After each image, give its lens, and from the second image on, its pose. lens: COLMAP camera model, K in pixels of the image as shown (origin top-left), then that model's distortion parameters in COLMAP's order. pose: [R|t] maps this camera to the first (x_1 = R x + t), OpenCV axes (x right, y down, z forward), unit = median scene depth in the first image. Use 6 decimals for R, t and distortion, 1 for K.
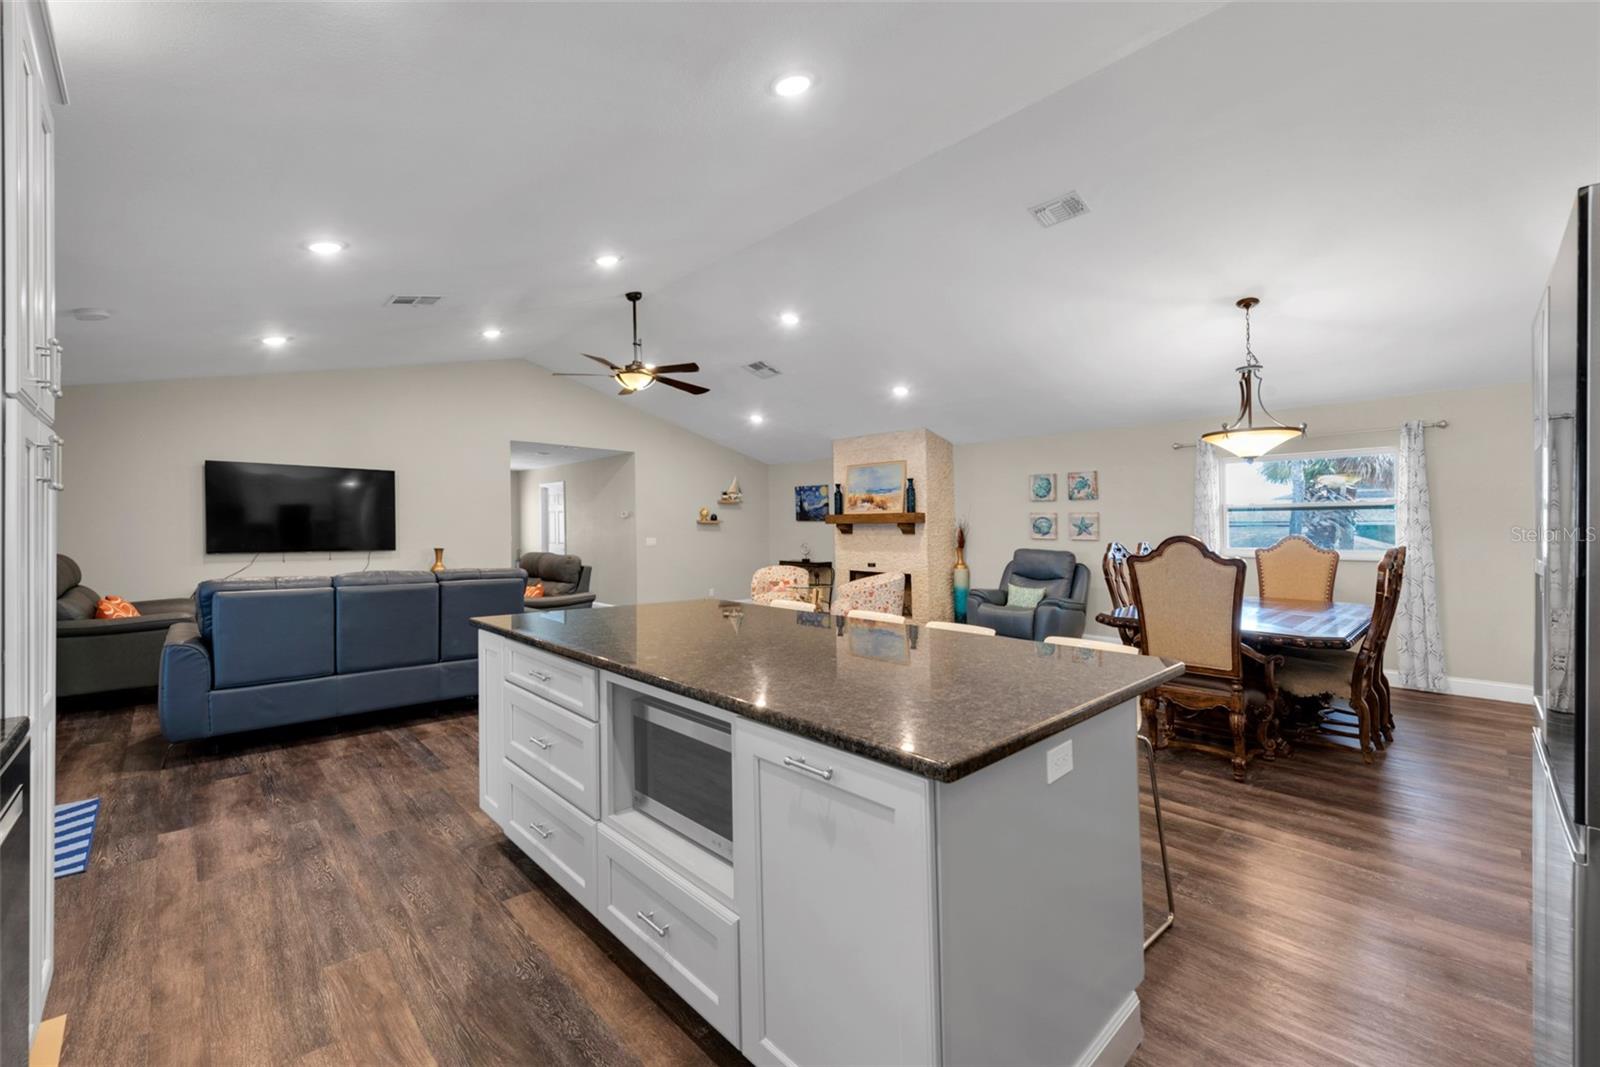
lens RADIAL K [[637.0, 0, 816.0], [0, 637.0, 535.0], [0, 0, 1]] dist [0.014433, -0.004631]
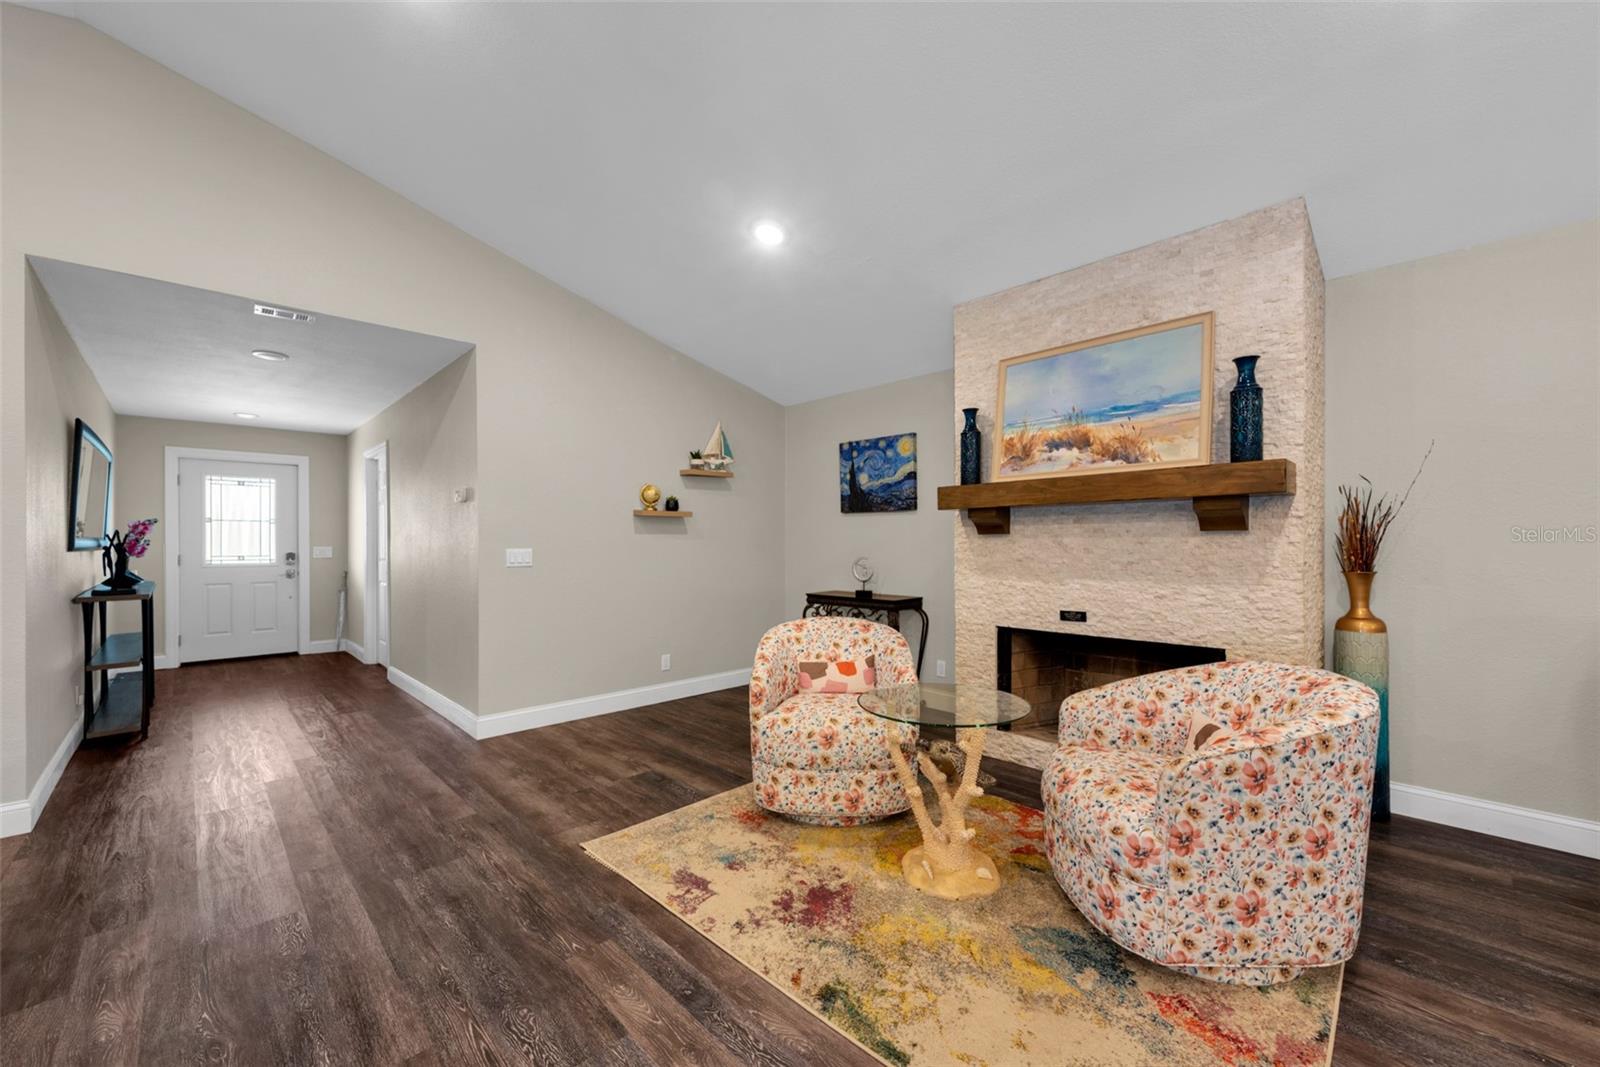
lens RADIAL K [[637.0, 0, 799.8], [0, 637.0, 549.9], [0, 0, 1]] dist [0.014433, -0.004631]
pose [[0.999766, -0.003651, -0.021301, -0.066047], [0.003676, 0.999993, 0.001142, 0.006933], [0.021297, -0.001220, 0.999772, 0.634233]]
